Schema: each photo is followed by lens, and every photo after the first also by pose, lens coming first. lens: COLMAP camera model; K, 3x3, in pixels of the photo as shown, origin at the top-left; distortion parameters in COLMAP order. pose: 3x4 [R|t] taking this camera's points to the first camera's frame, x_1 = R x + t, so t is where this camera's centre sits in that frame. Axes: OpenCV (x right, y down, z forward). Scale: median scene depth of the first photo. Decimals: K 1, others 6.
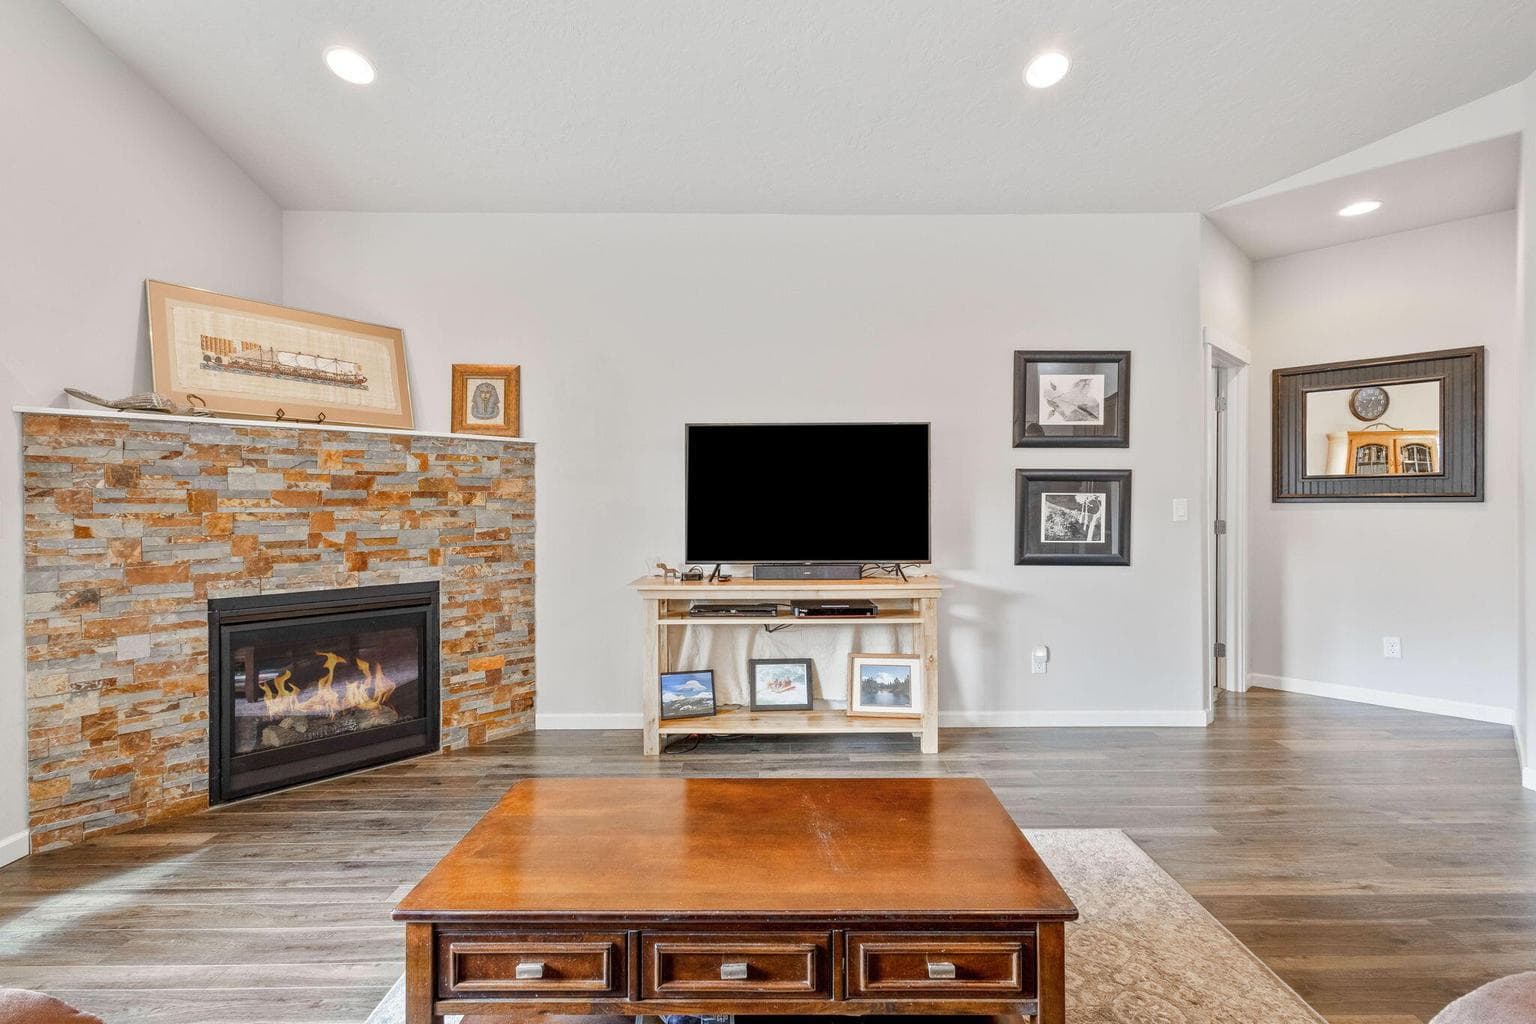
lens RADIAL K [[705.8, 0, 771.4], [0, 705.8, 495.4], [0, 0, 1]] dist [0.001070, -0.000648]
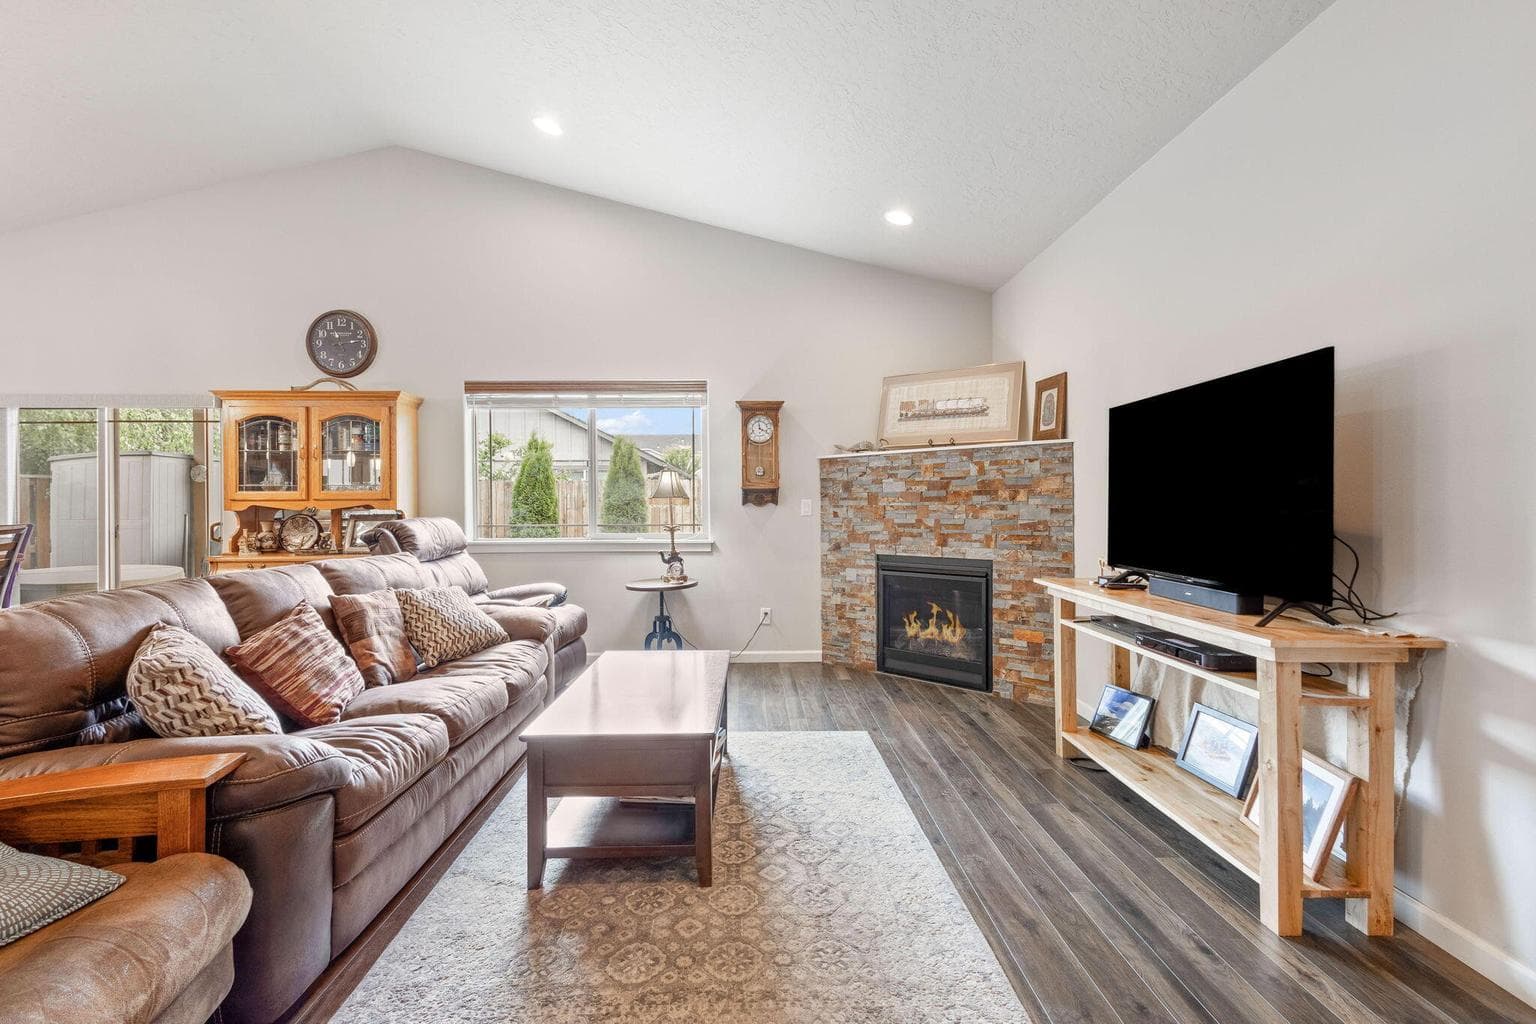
lens RADIAL K [[704.5, 0, 786.2], [0, 704.5, 503.6], [0, 0, 1]] dist [-0.000340, -0.000206]
pose [[0.020008, -0.000715, -0.999800, 0.849763], [0.013183, 0.999913, -0.000451, 0.015603], [0.999713, -0.013171, 0.020016, 0.648330]]
